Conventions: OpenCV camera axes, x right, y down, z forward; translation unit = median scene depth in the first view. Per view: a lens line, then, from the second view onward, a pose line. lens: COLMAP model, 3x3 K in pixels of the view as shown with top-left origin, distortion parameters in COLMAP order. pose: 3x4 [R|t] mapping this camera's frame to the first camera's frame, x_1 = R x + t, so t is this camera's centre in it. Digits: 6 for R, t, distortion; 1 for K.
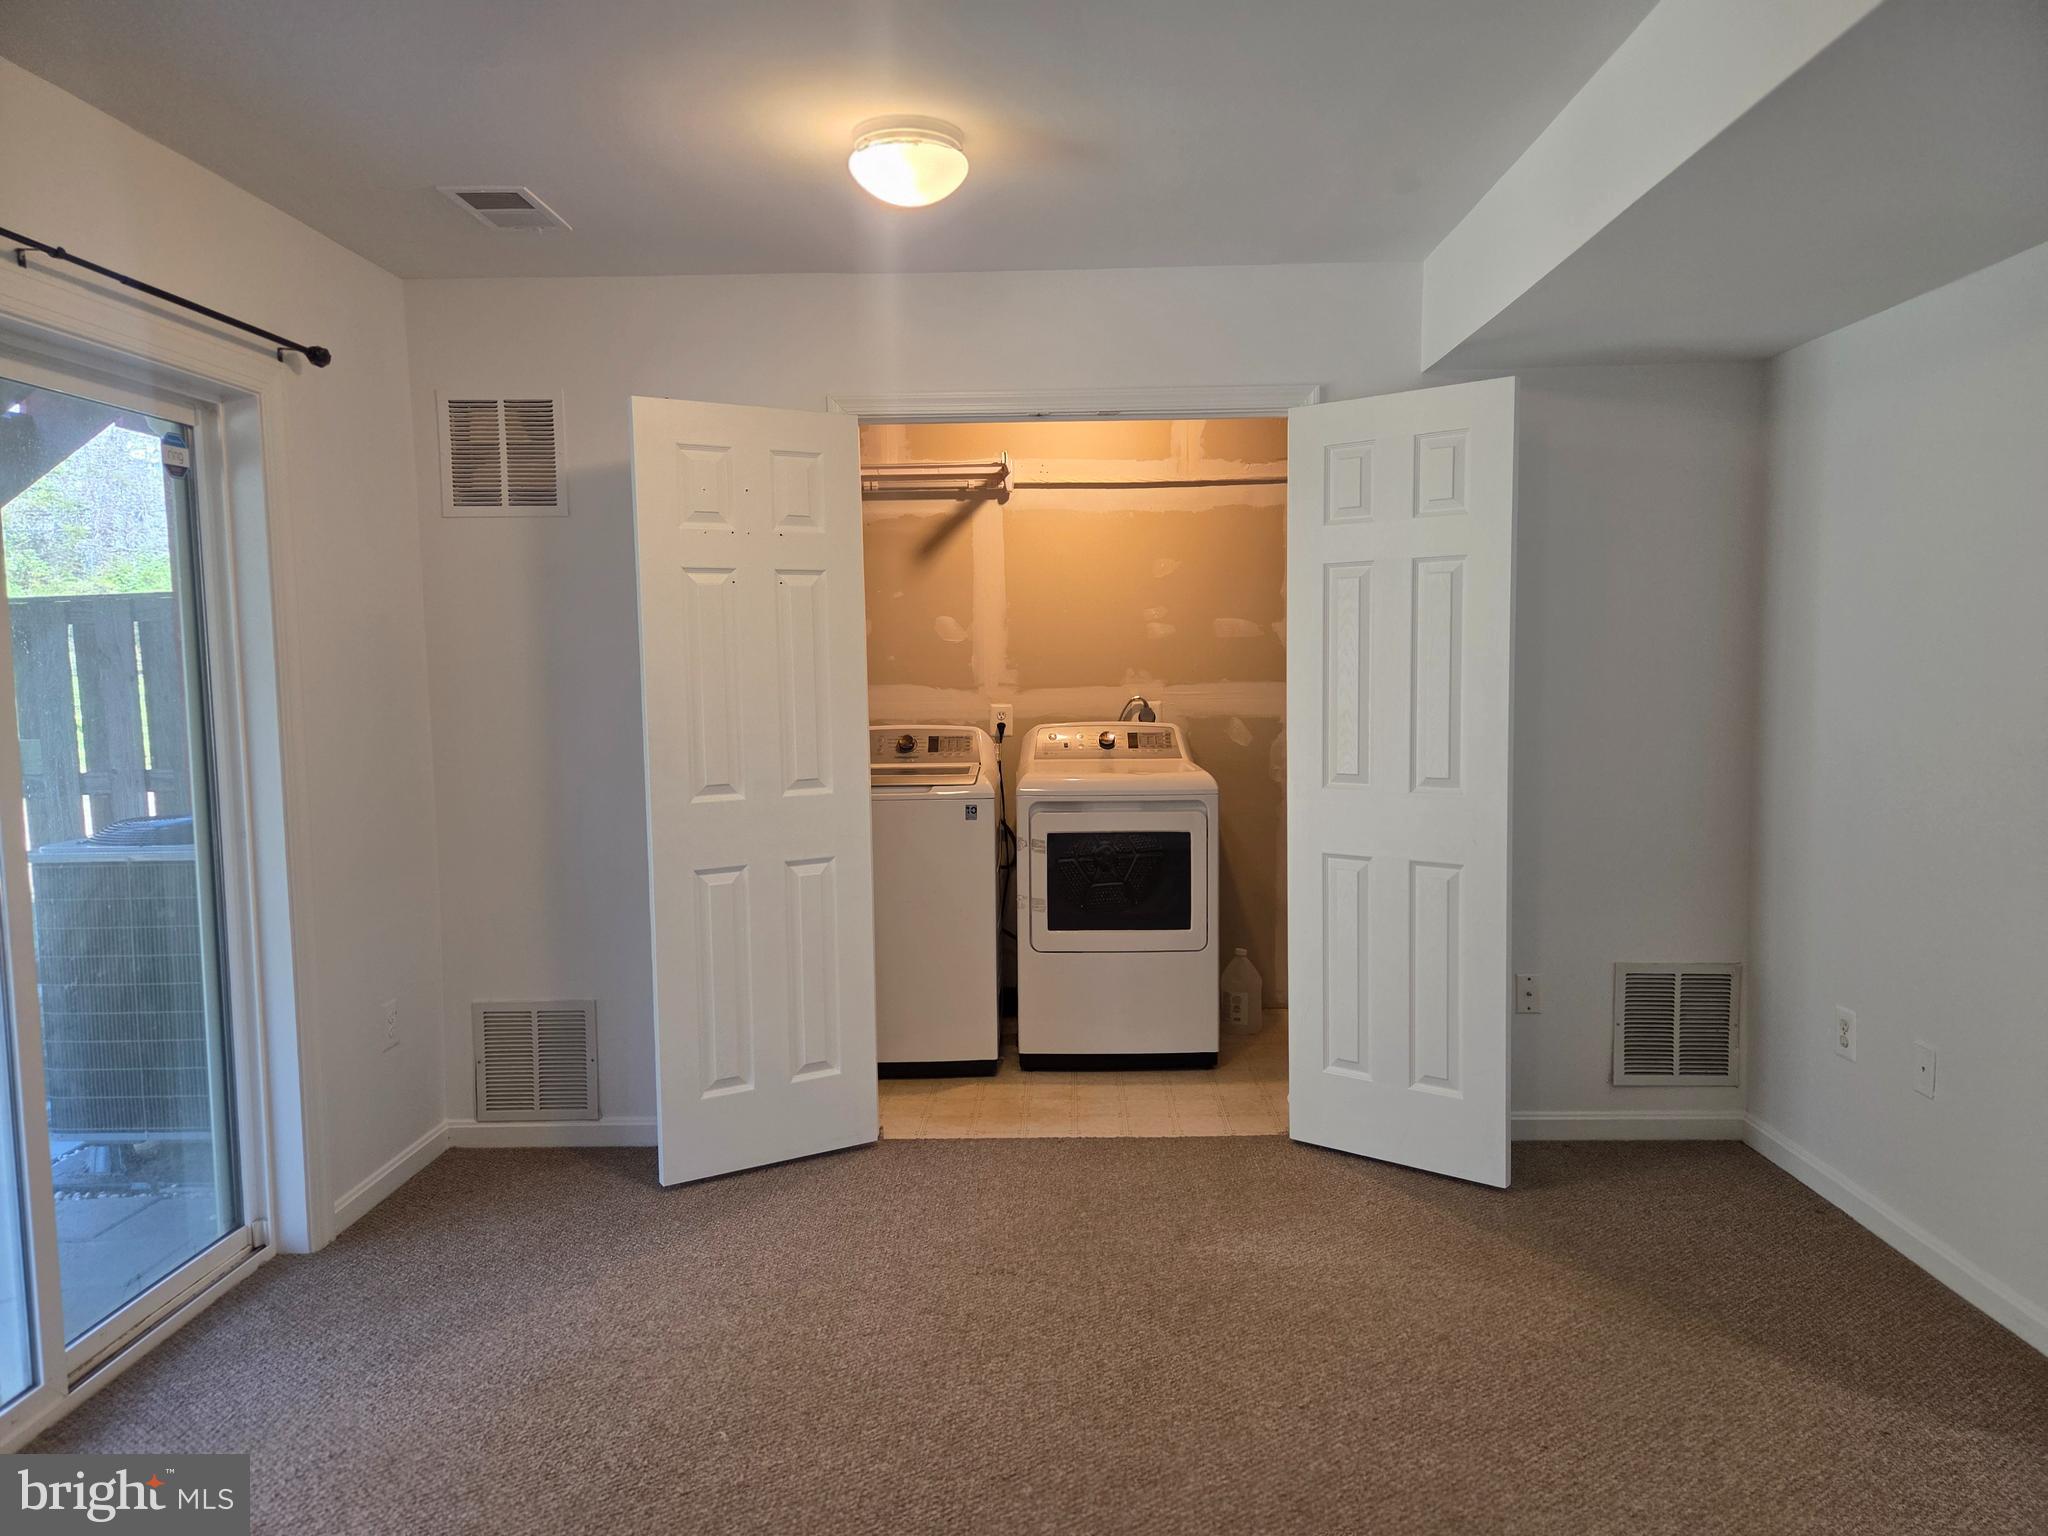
lens RADIAL K [[1369.6, 0, 1027.1], [0, 1369.6, 778.6], [0, 0, 1]] dist [0.076339, -0.059076]
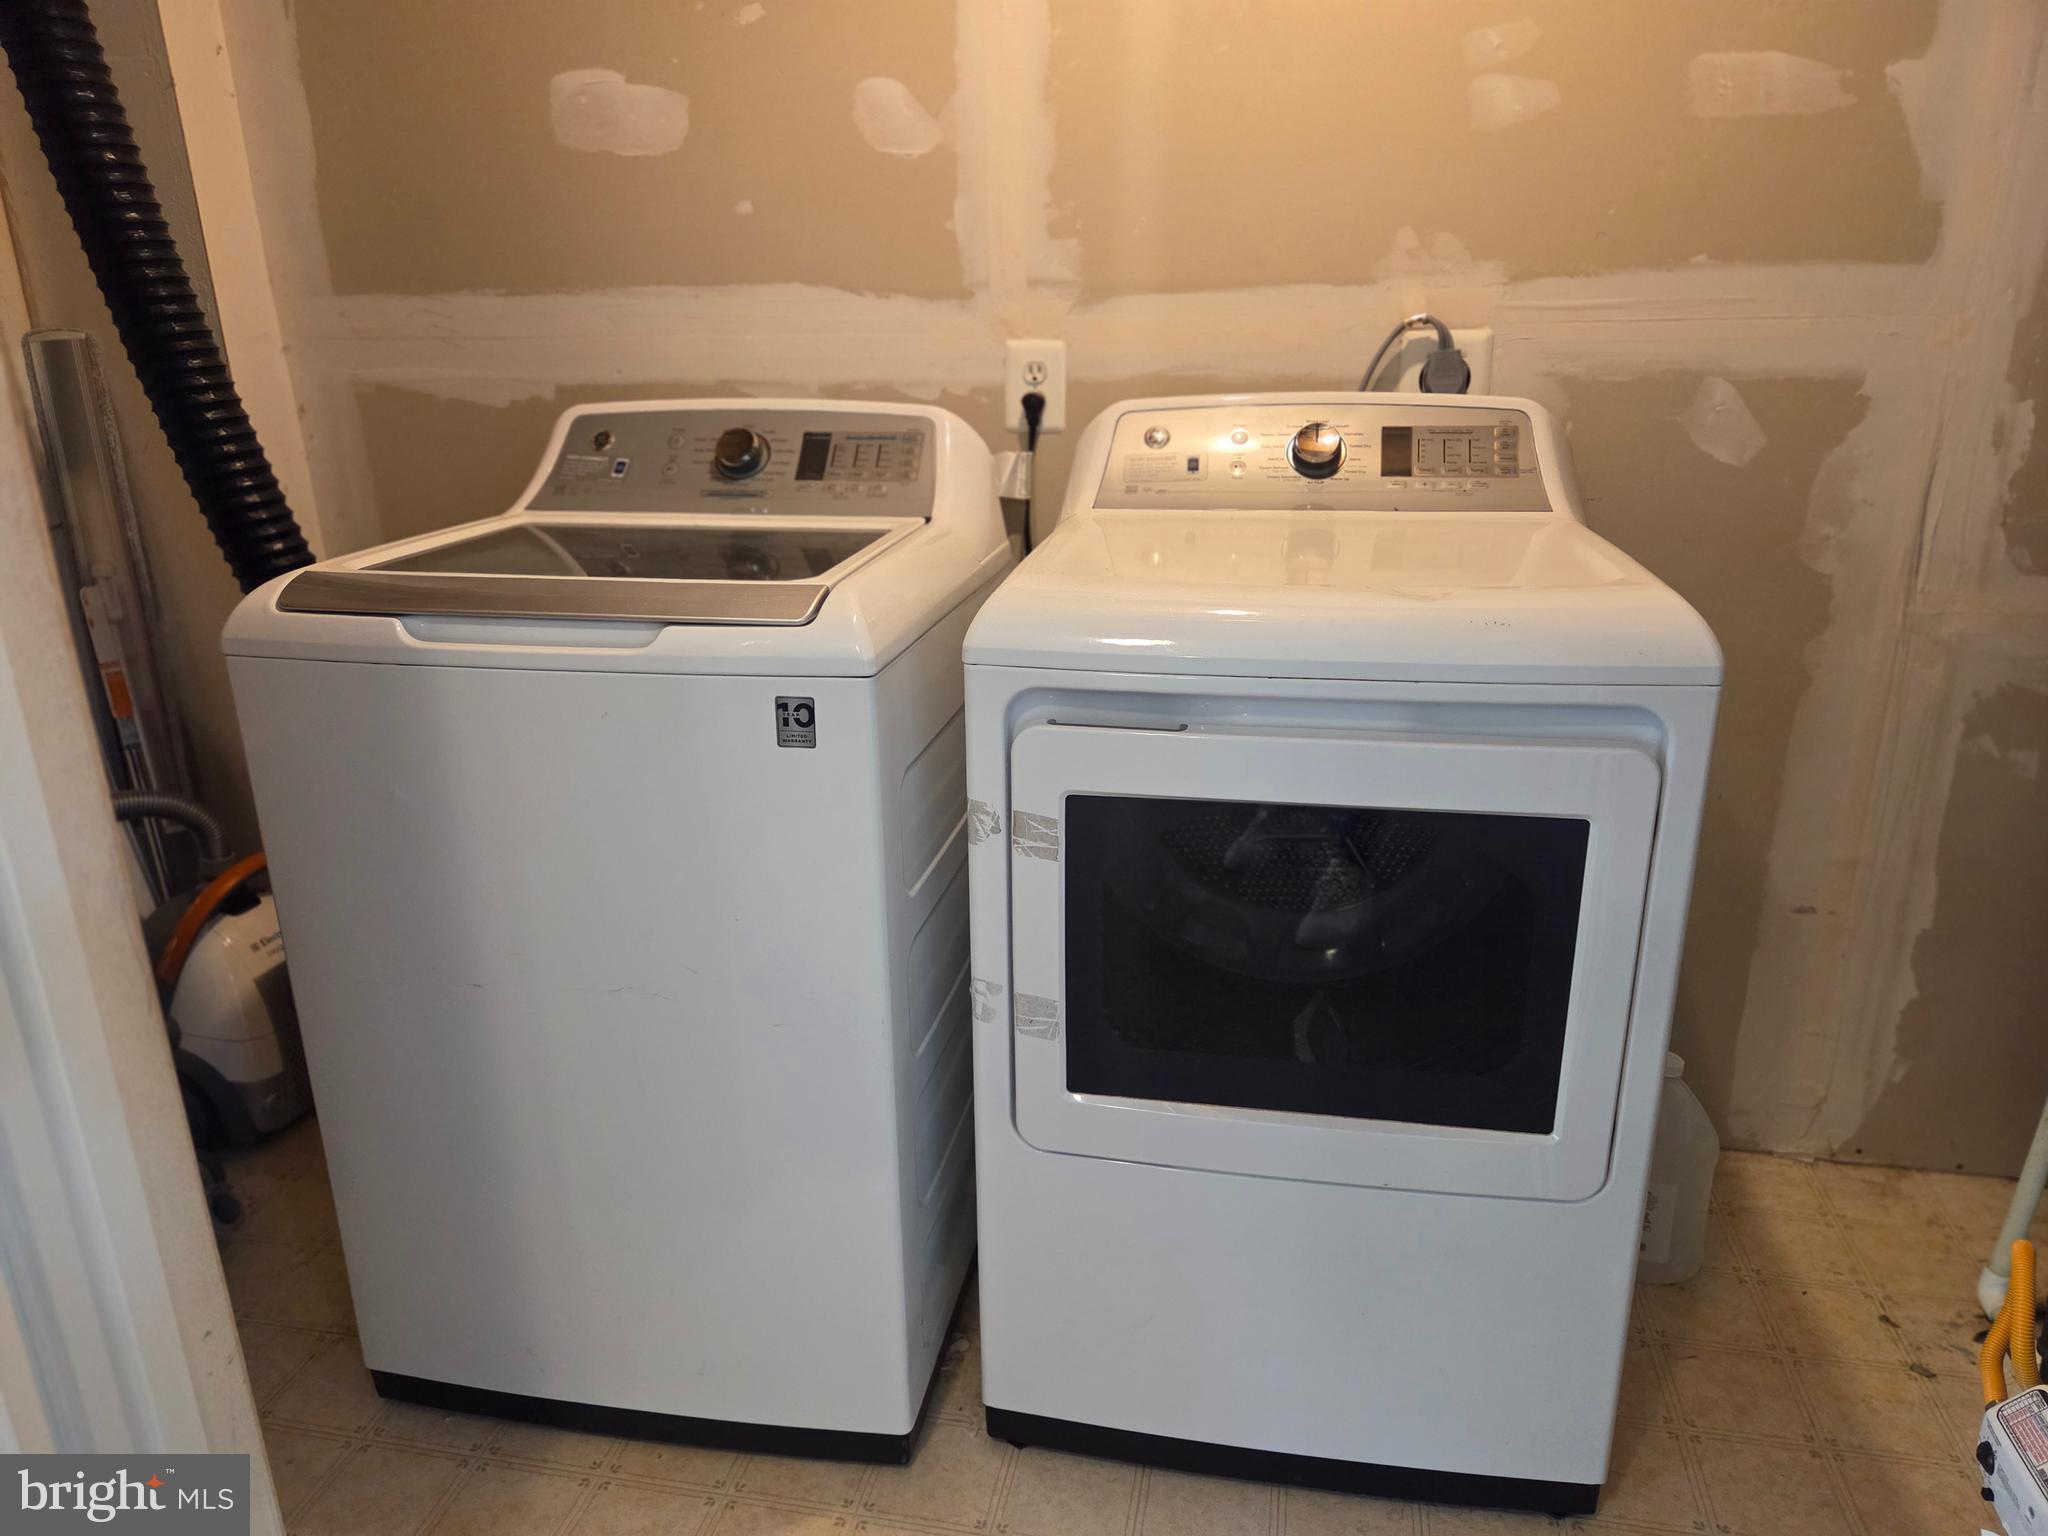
lens RADIAL K [[1369.6, 0, 1035.1], [0, 1369.6, 767.9], [0, 0, 1]] dist [0.076339, -0.059076]
pose [[0.984719, 0.052130, -0.166164, 0.050603], [-0.012559, 0.972918, 0.230808, -0.029480], [0.173696, -0.225194, 0.958706, 0.647785]]
